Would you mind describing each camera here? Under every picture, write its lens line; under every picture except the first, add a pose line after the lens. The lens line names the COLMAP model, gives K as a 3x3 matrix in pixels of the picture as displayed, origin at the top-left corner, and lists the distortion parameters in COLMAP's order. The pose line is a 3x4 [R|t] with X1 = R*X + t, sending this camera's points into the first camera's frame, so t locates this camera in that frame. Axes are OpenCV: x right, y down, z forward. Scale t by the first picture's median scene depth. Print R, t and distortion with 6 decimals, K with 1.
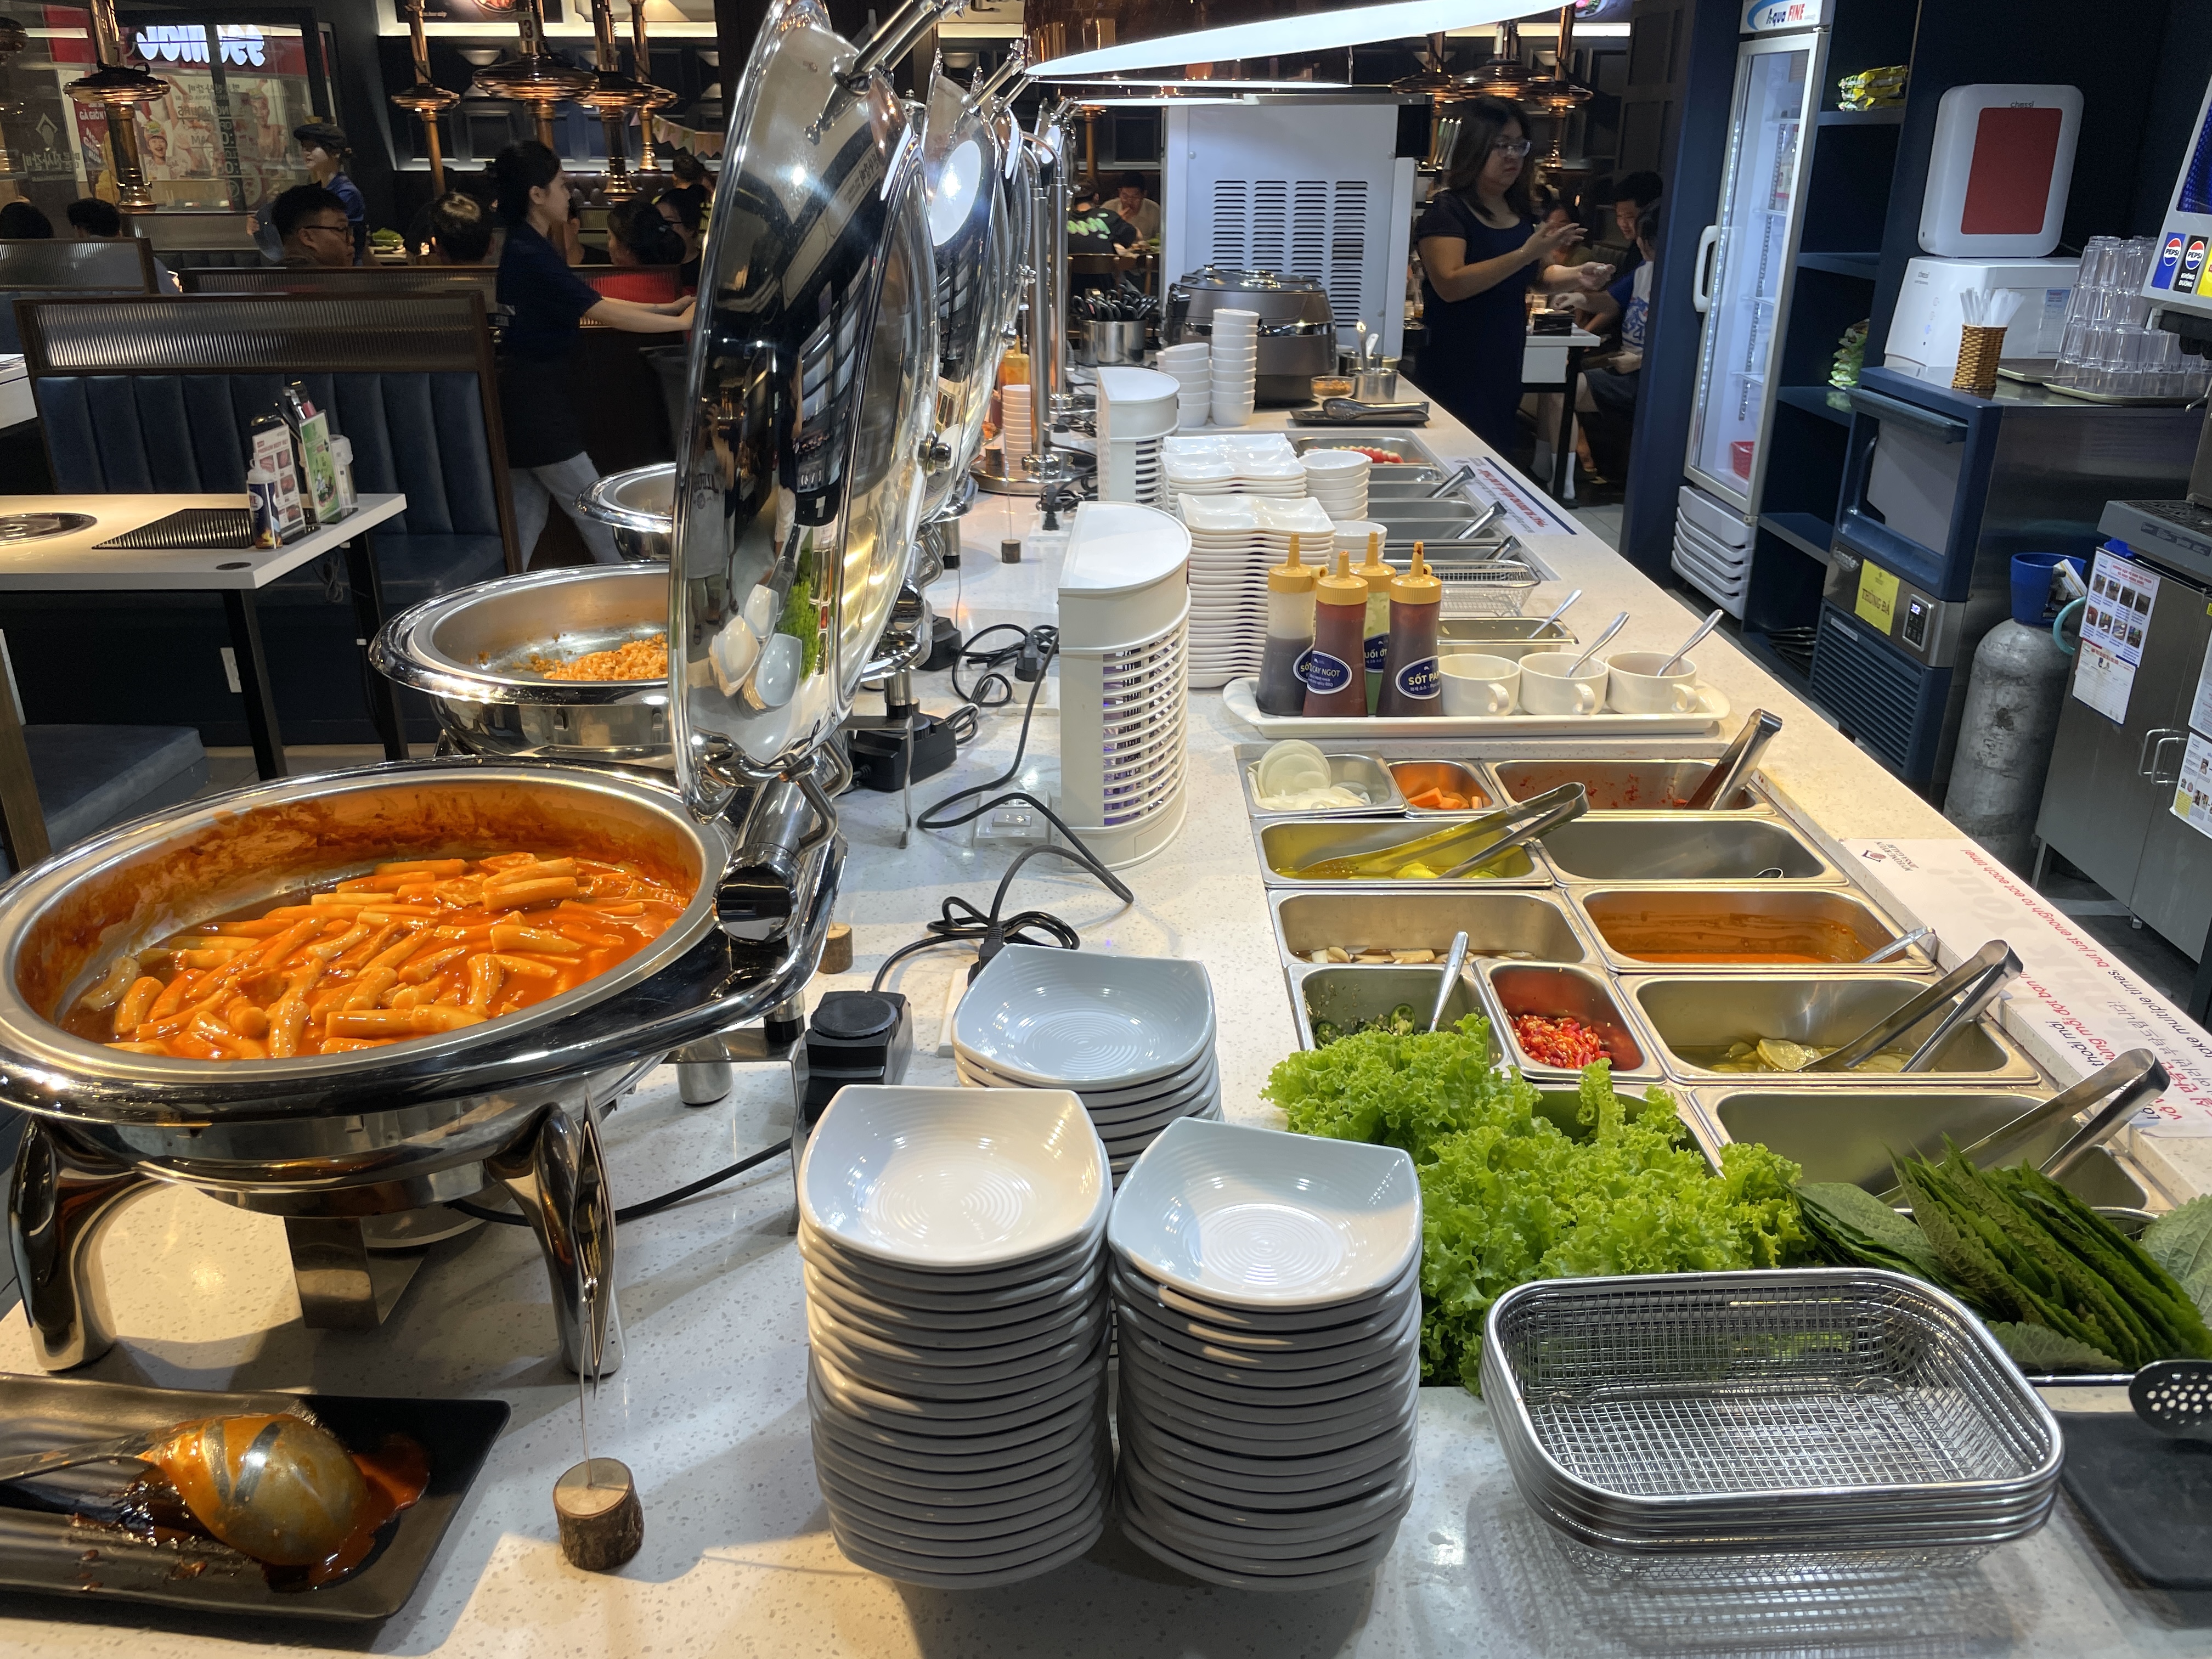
lens RADIAL K [[1707.1, 0, 1106.0], [0, 1707.1, 829.5], [0, 0, 1]] dist [0.004466, -0.005028]
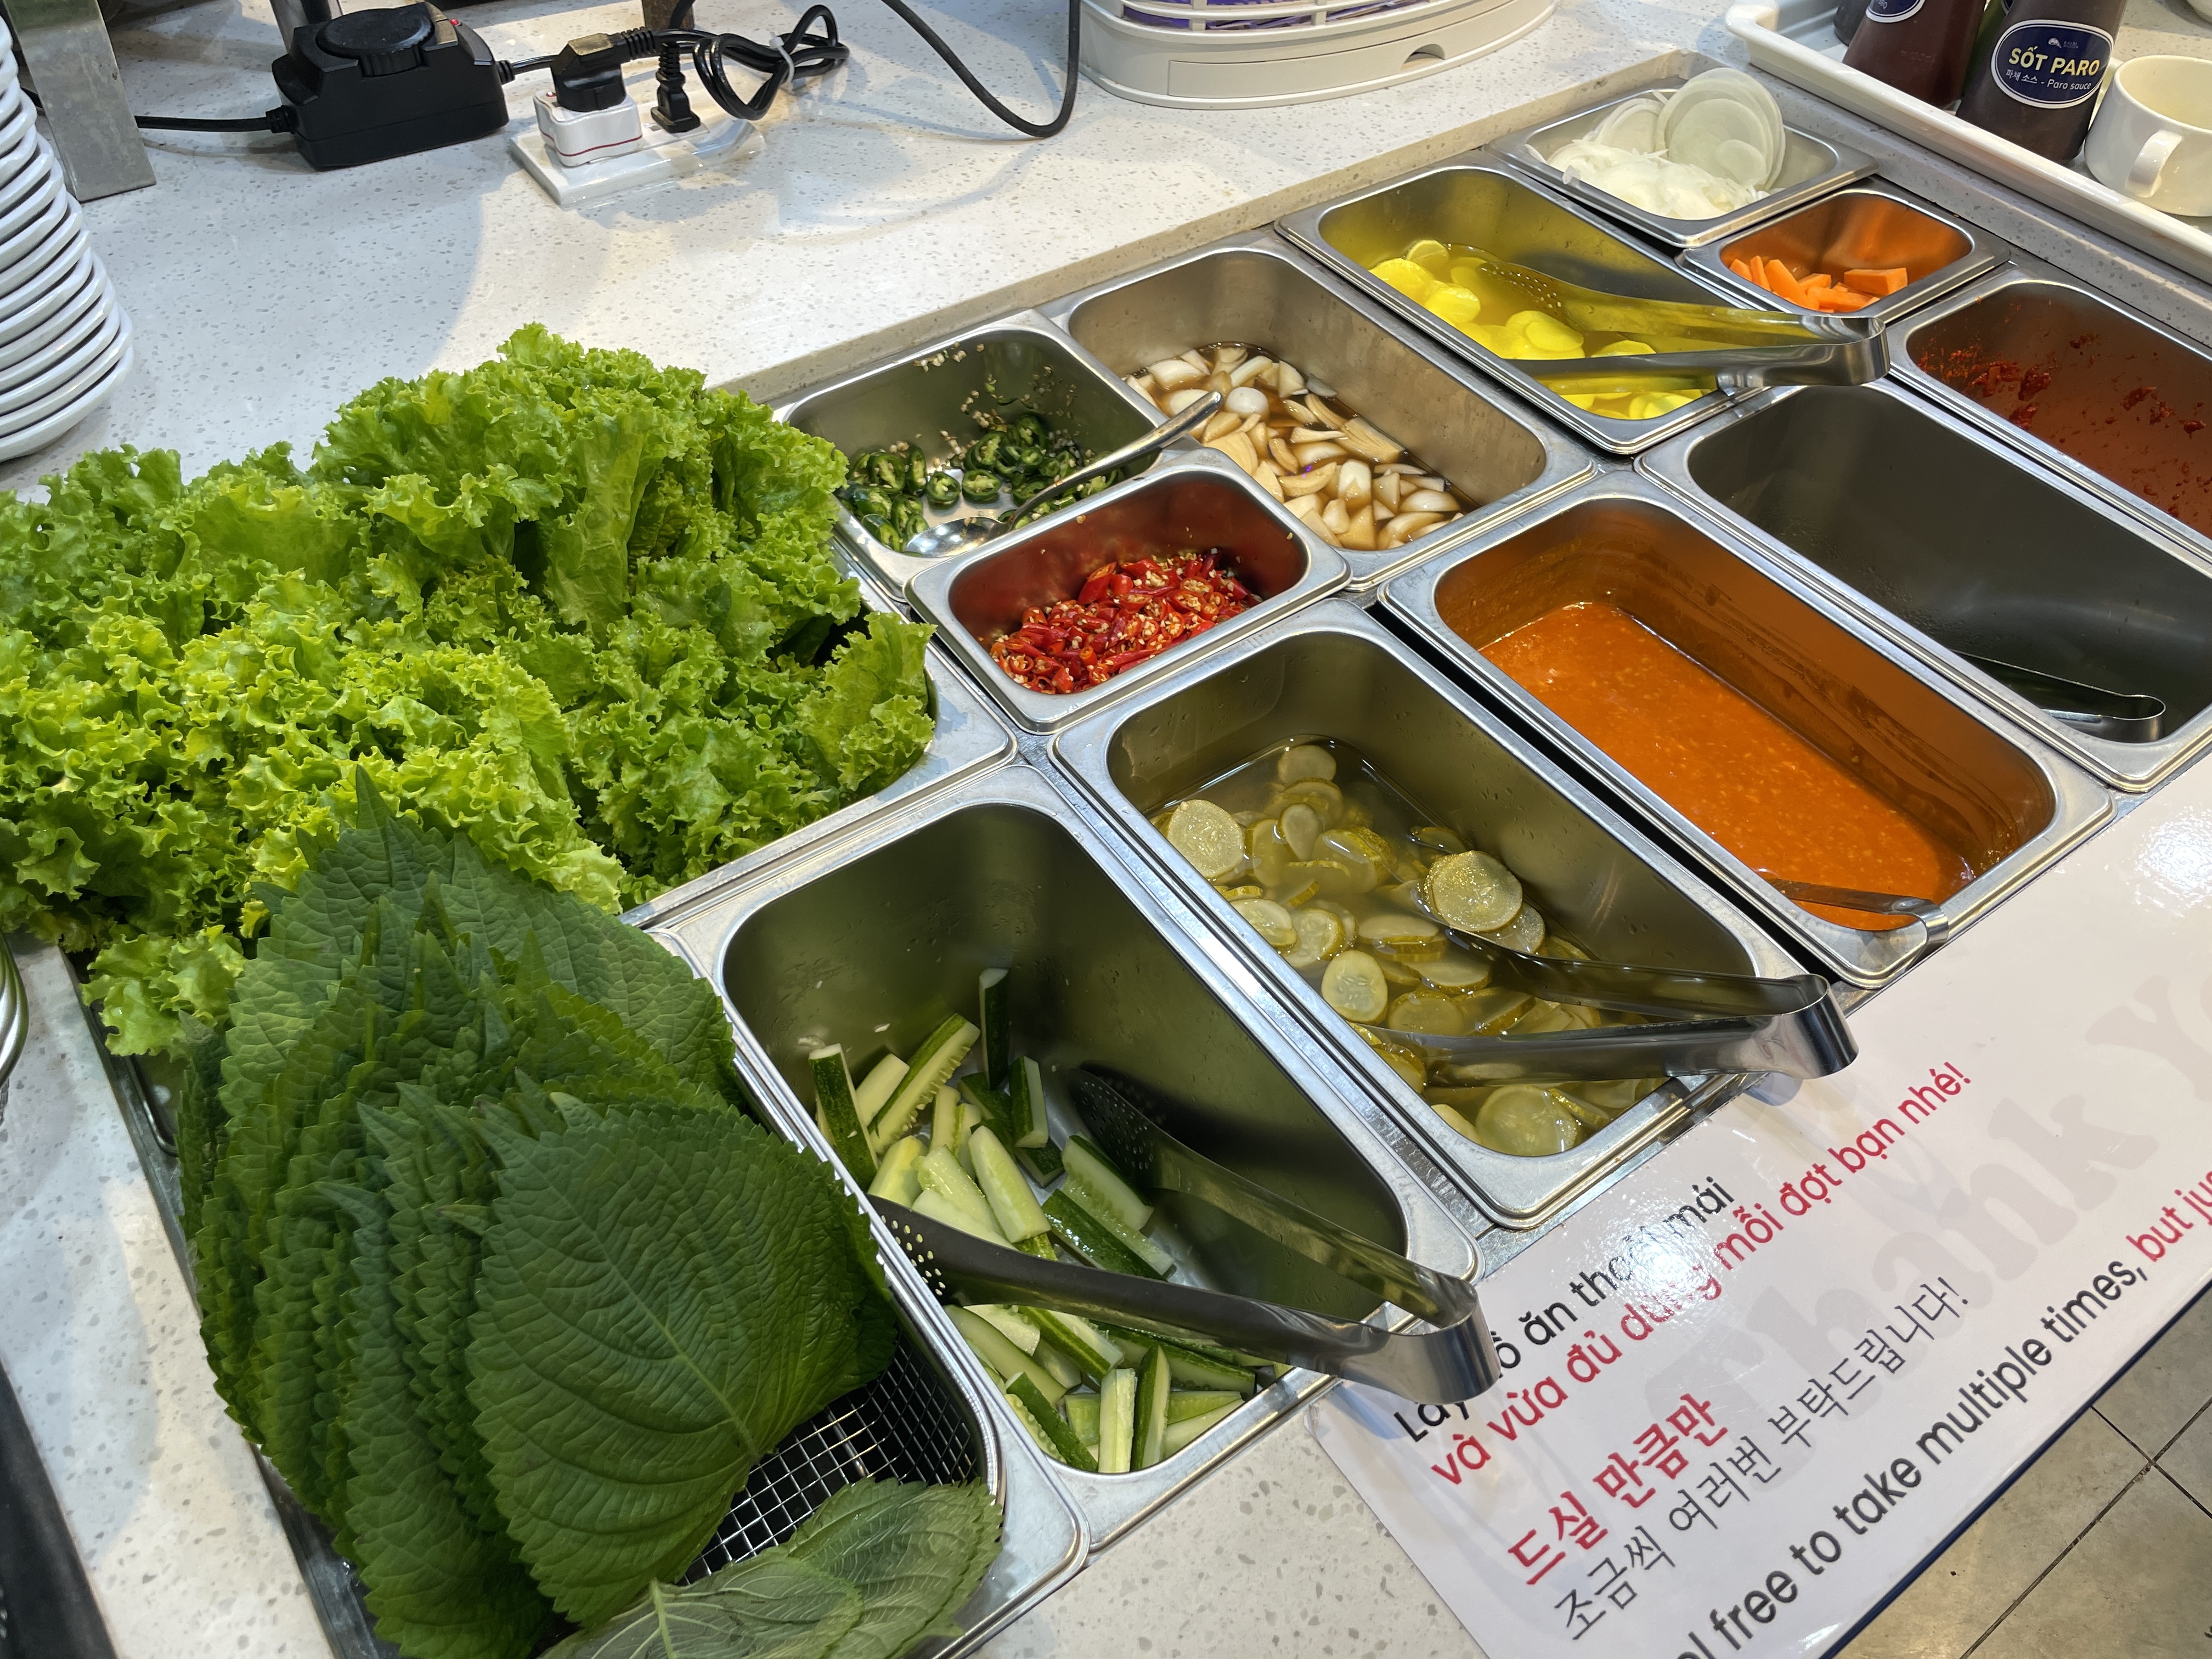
lens RADIAL K [[1707.1, 0, 1106.0], [0, 1707.1, 829.5], [0, 0, 1]] dist [0.004466, -0.005028]
pose [[0.582310, 0.622305, -0.523118, 0.483245], [-0.337521, 0.770450, 0.540820, -0.104143], [0.739591, -0.138361, 0.658681, 0.472547]]
